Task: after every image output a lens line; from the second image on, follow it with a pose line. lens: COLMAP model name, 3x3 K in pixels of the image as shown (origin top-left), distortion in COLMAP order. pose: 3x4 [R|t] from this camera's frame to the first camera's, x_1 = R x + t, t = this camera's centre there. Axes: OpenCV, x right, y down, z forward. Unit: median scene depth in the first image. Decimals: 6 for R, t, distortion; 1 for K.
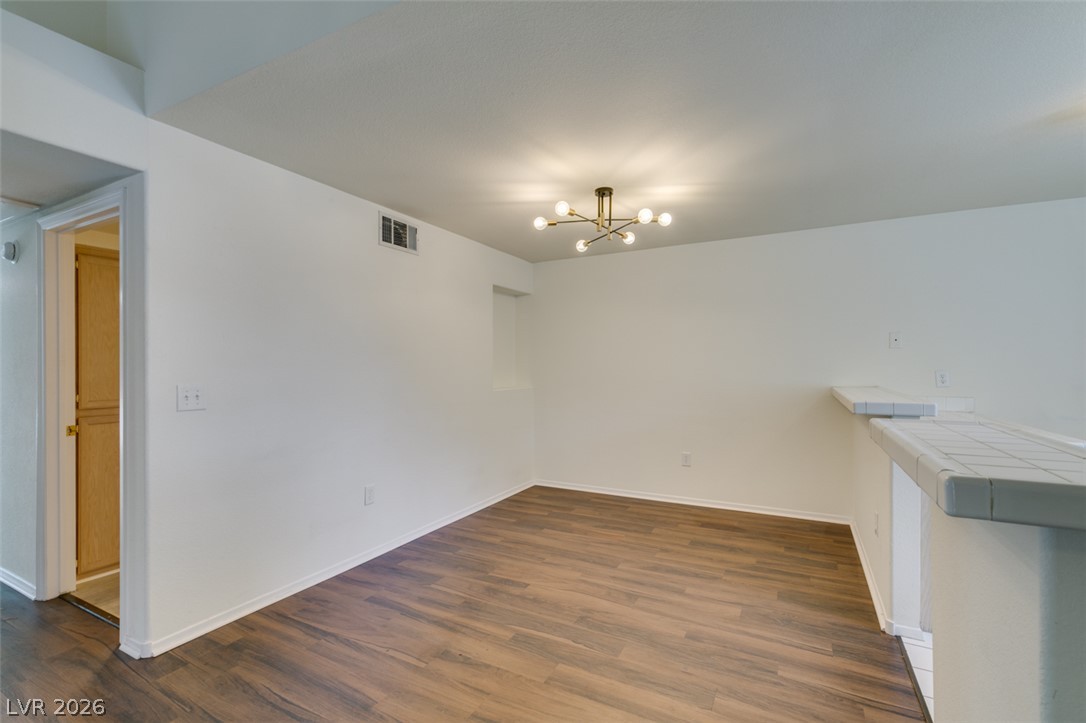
lens RADIAL K [[487.4, 0, 540.8], [0, 487.4, 365.9], [0, 0, 1]] dist [-0.000079, -0.000403]
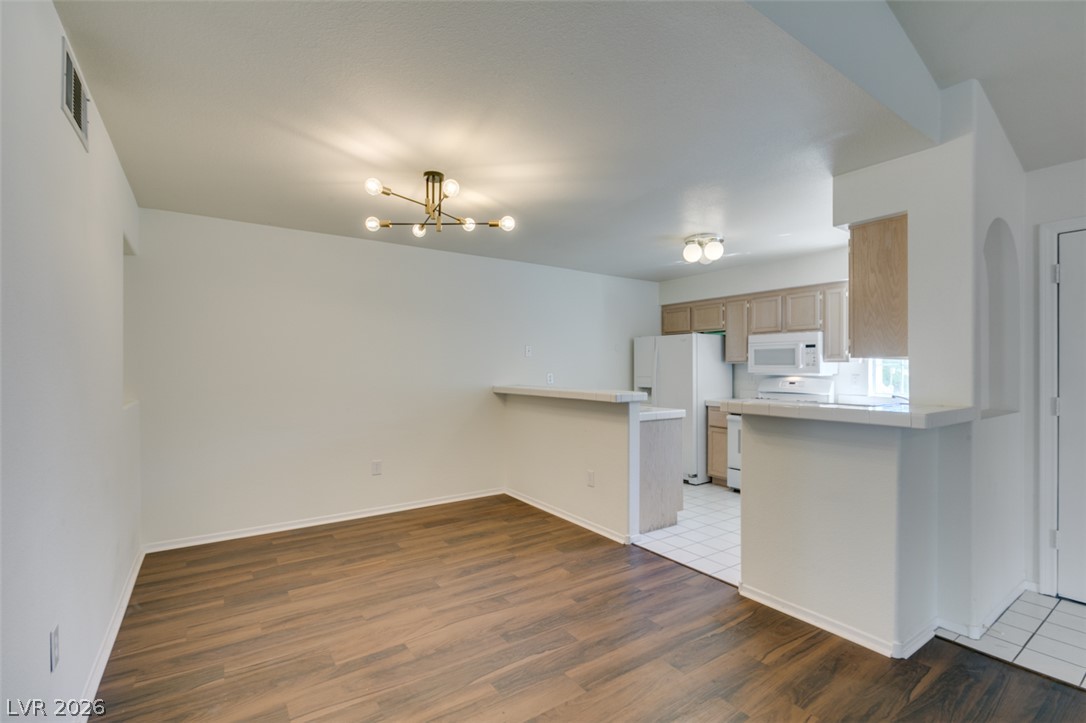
lens RADIAL K [[487.4, 0, 542.1], [0, 487.4, 371.2], [0, 0, 1]] dist [-0.000079, -0.000403]
pose [[0.458861, -0.000842, 0.888508, -0.655582], [-0.001667, 0.999997, 0.001809, 0.001759], [-0.888506, -0.002312, 0.458858, 0.455283]]
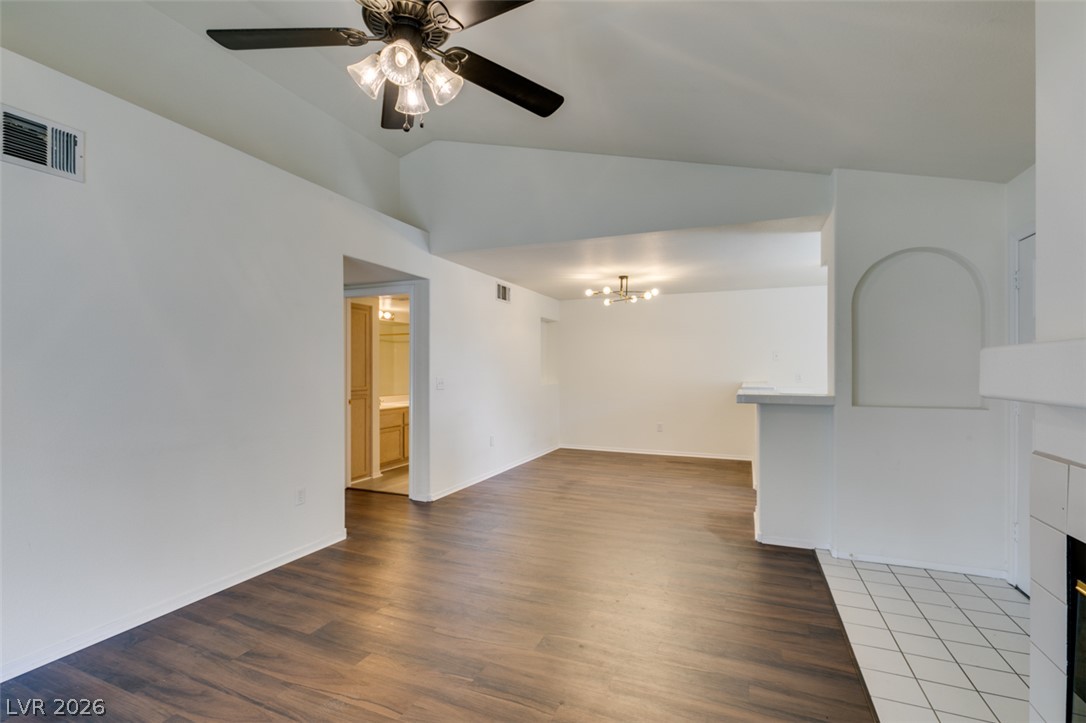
lens RADIAL K [[487.4, 0, 541.4], [0, 487.4, 369.0], [0, 0, 1]] dist [-0.000079, -0.000403]
pose [[0.995765, 0.005961, 0.091739, -0.403848], [-0.005885, 0.999982, -0.001103, 0.002324], [-0.091744, 0.000559, 0.995782, -0.964532]]
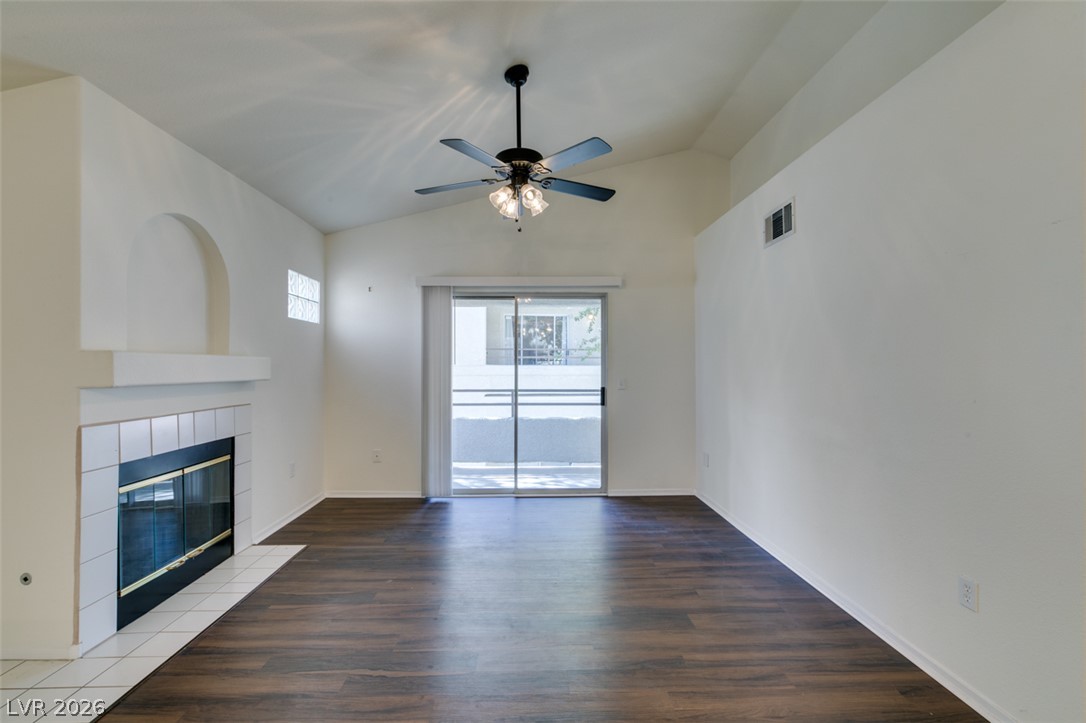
lens RADIAL K [[487.4, 0, 541.0], [0, 487.4, 364.3], [0, 0, 1]] dist [-0.000079, -0.000403]
pose [[-0.867217, 0.000464, -0.497929, -0.027304], [0.003209, 0.999984, -0.004659, 0.000222], [0.497919, -0.005638, -0.867205, 0.606932]]
